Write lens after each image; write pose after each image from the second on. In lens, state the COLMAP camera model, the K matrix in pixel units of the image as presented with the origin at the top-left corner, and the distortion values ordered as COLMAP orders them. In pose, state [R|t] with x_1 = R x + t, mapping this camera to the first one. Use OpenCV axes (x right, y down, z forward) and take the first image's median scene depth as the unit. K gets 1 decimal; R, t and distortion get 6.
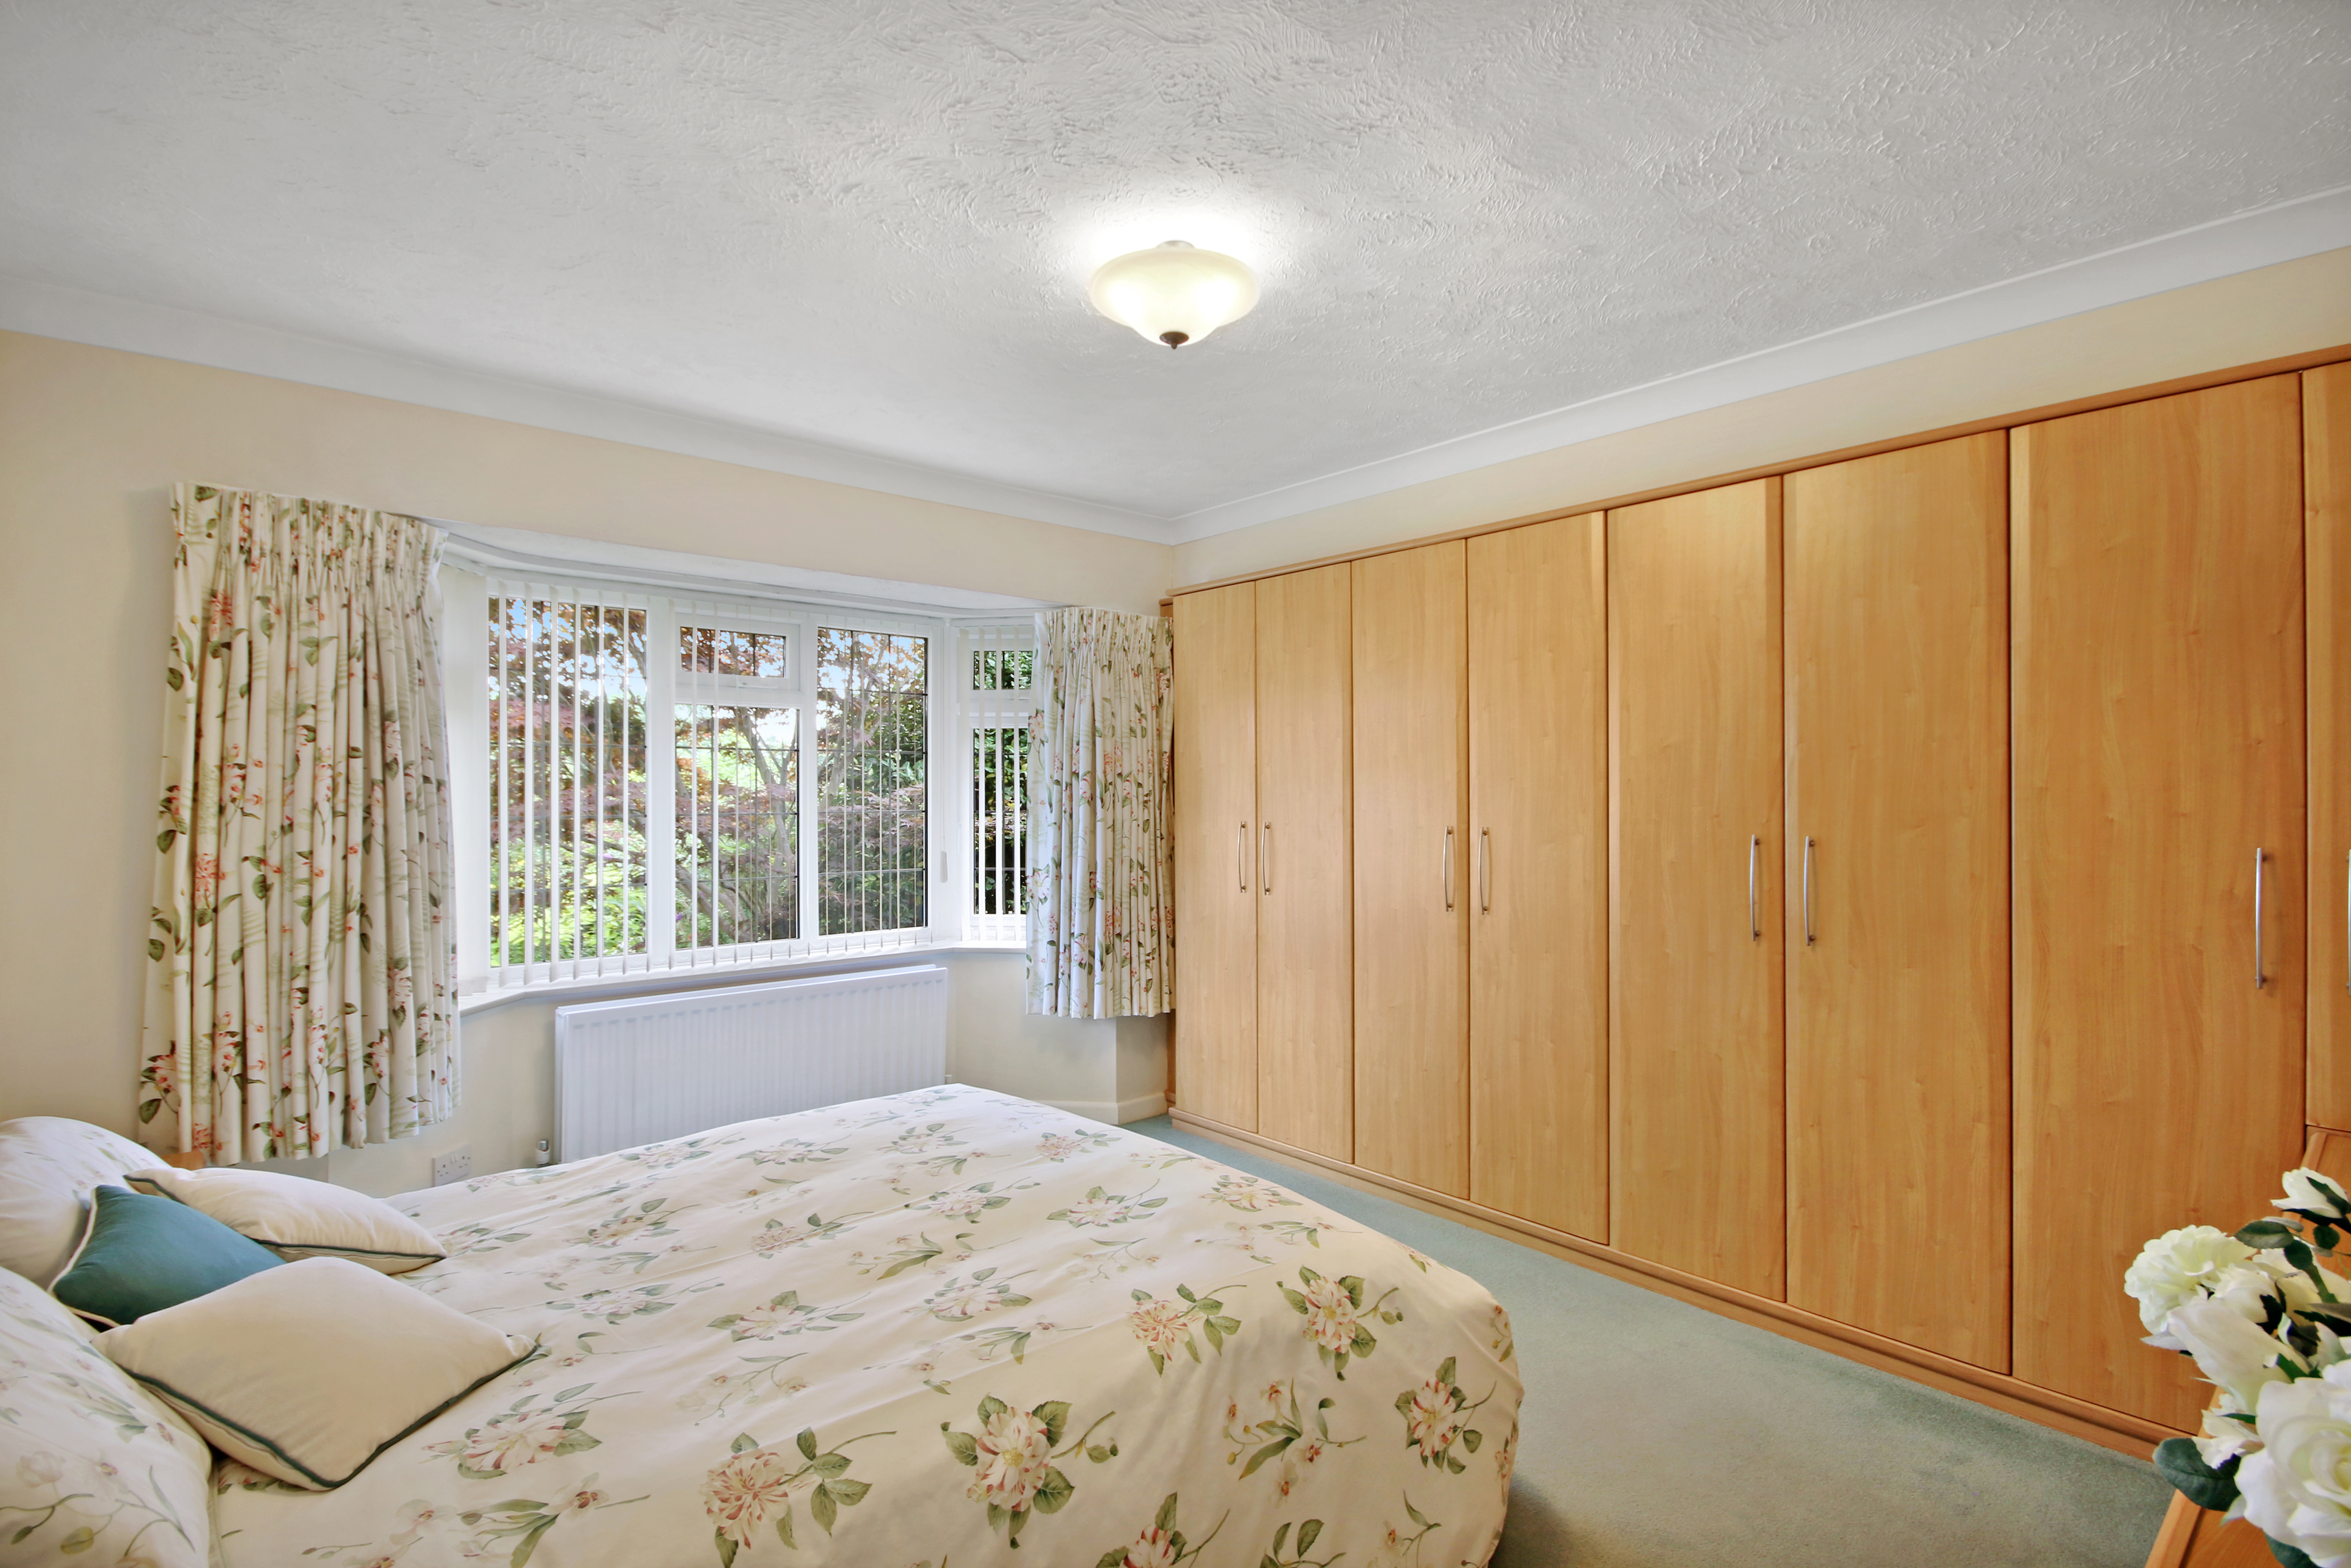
lens RADIAL K [[1079.7, 0, 1175.5], [0, 1079.7, 784.0], [0, 0, 1]] dist [-0.000123, 0.000050]
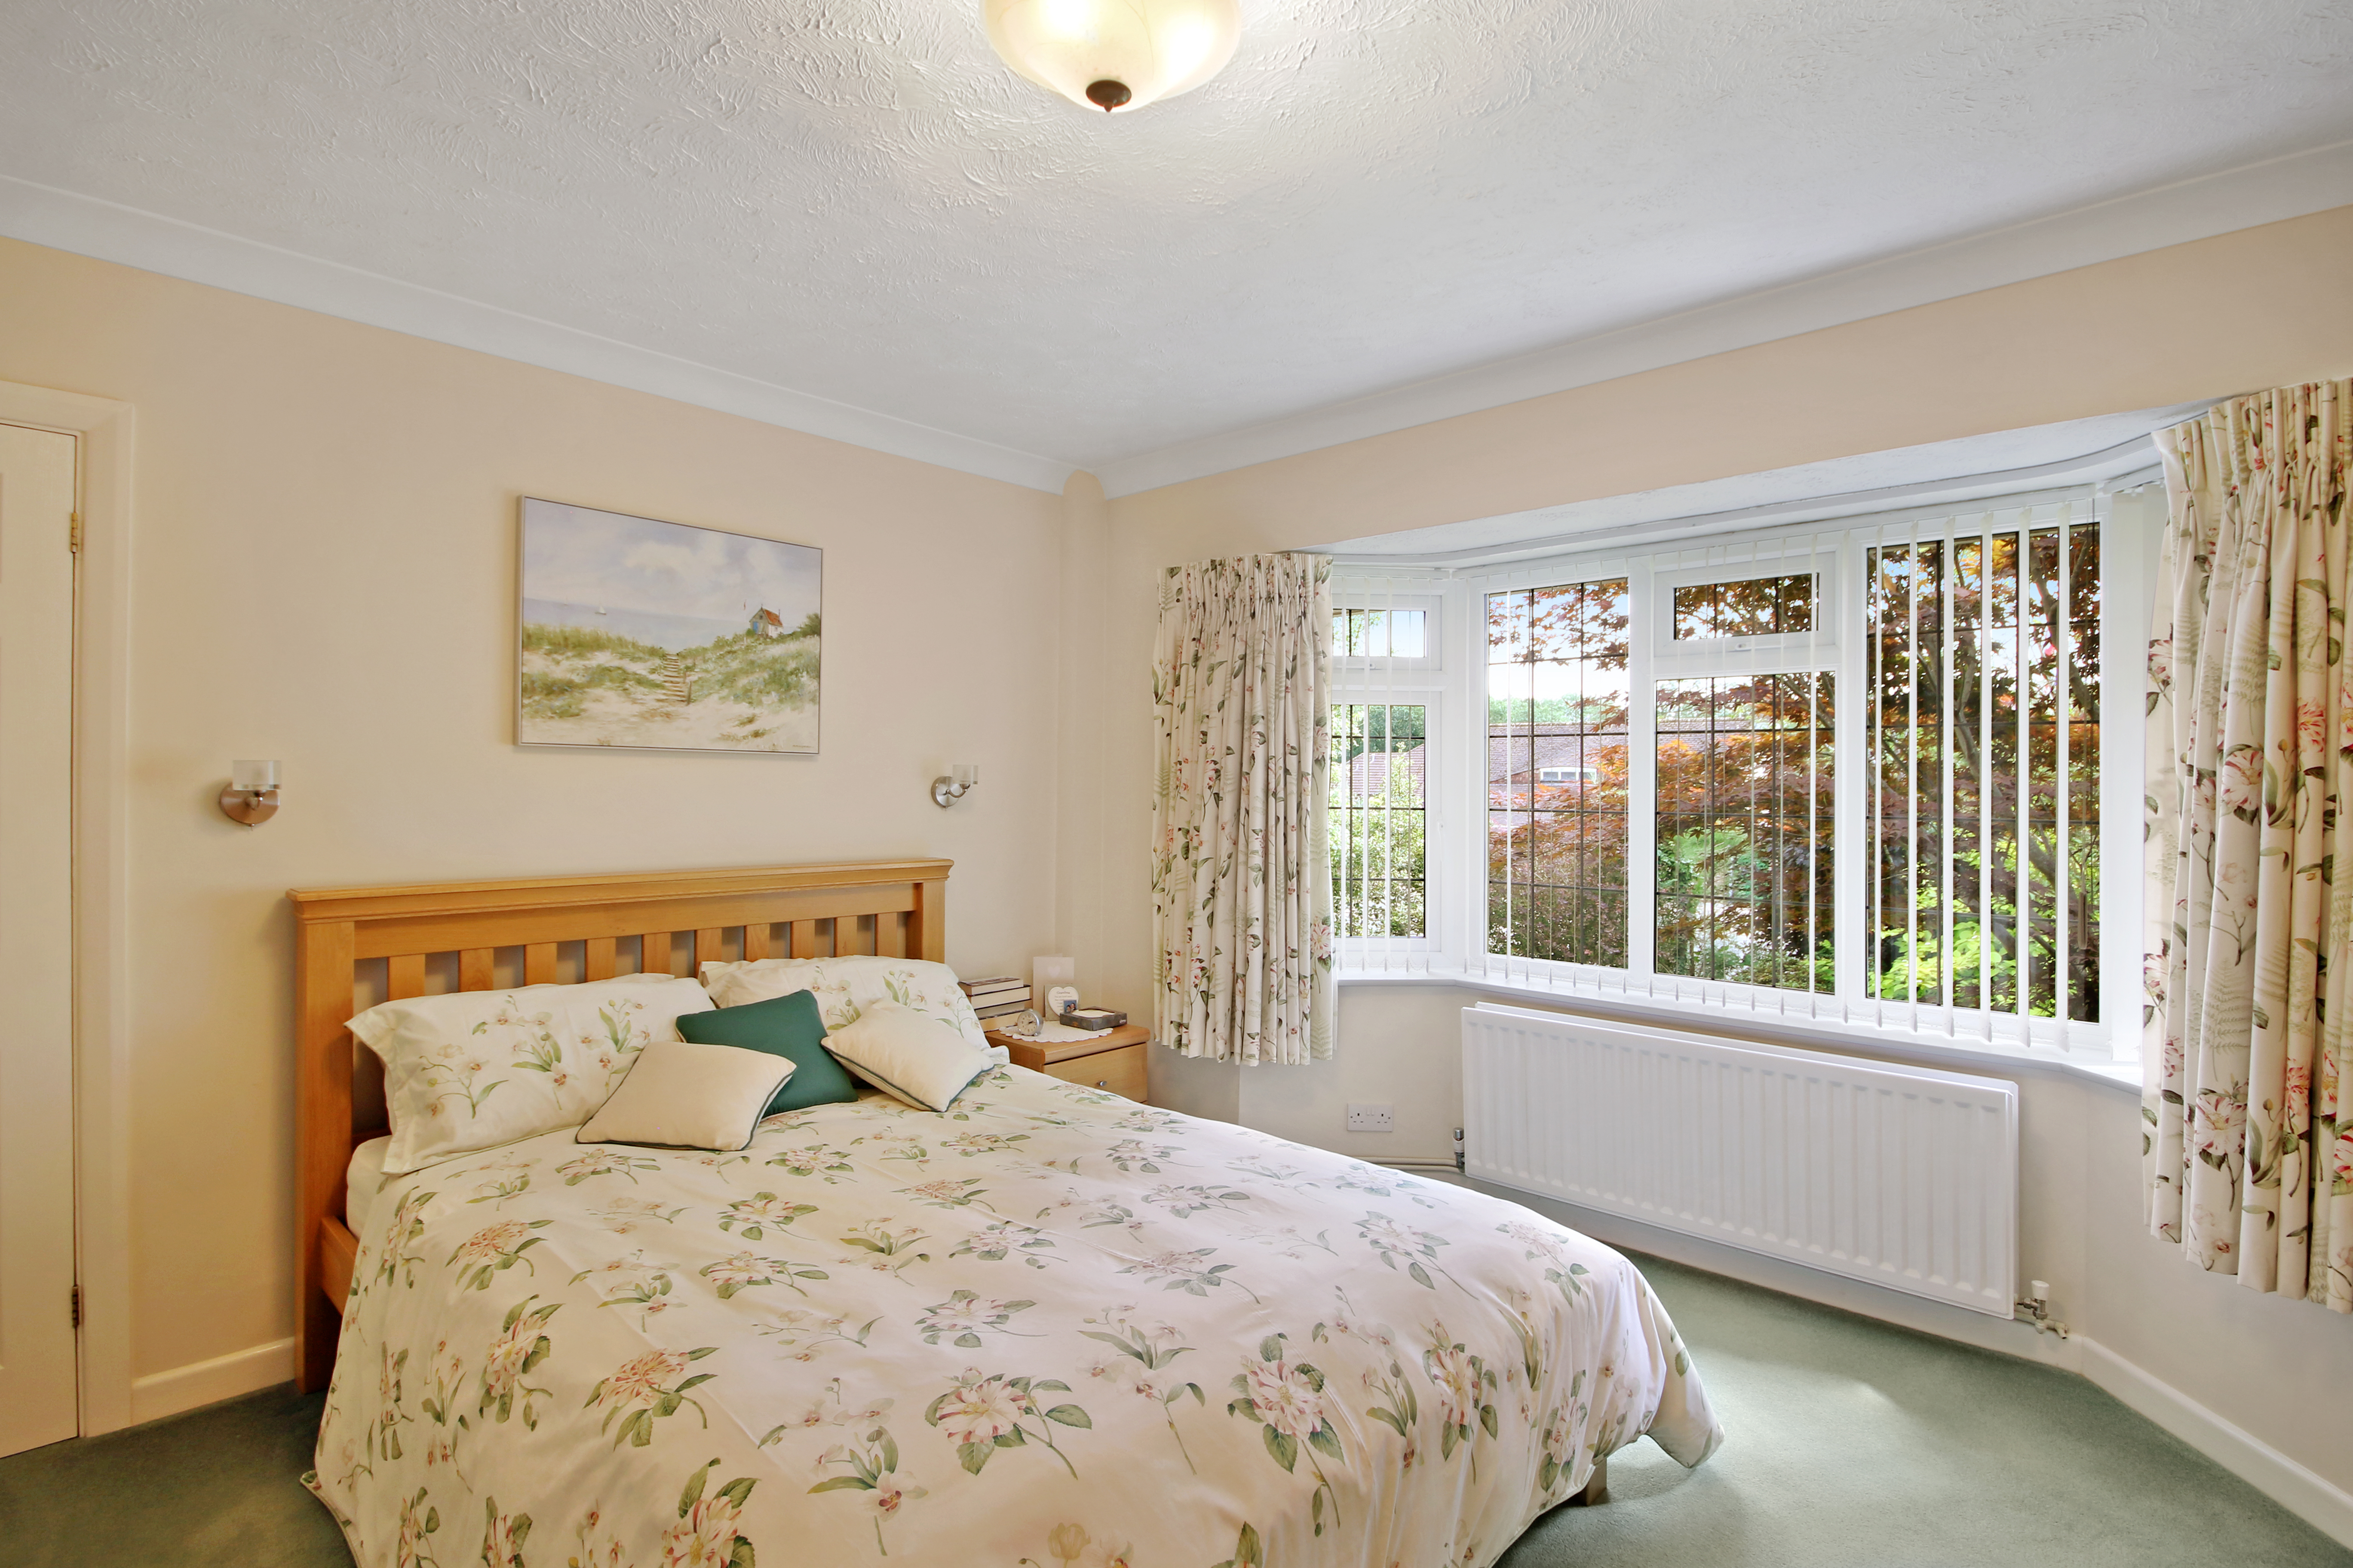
lens RADIAL K [[1149.5, 0, 1176.5], [0, 1149.5, 784.0], [0, 0, 1]] dist [-0.001709, -0.000248]
pose [[0.104799, -0.000032, -0.994493, 0.750195], [-0.004160, 0.999991, -0.000471, 0.013868], [0.994485, 0.004186, 0.104798, 1.042282]]
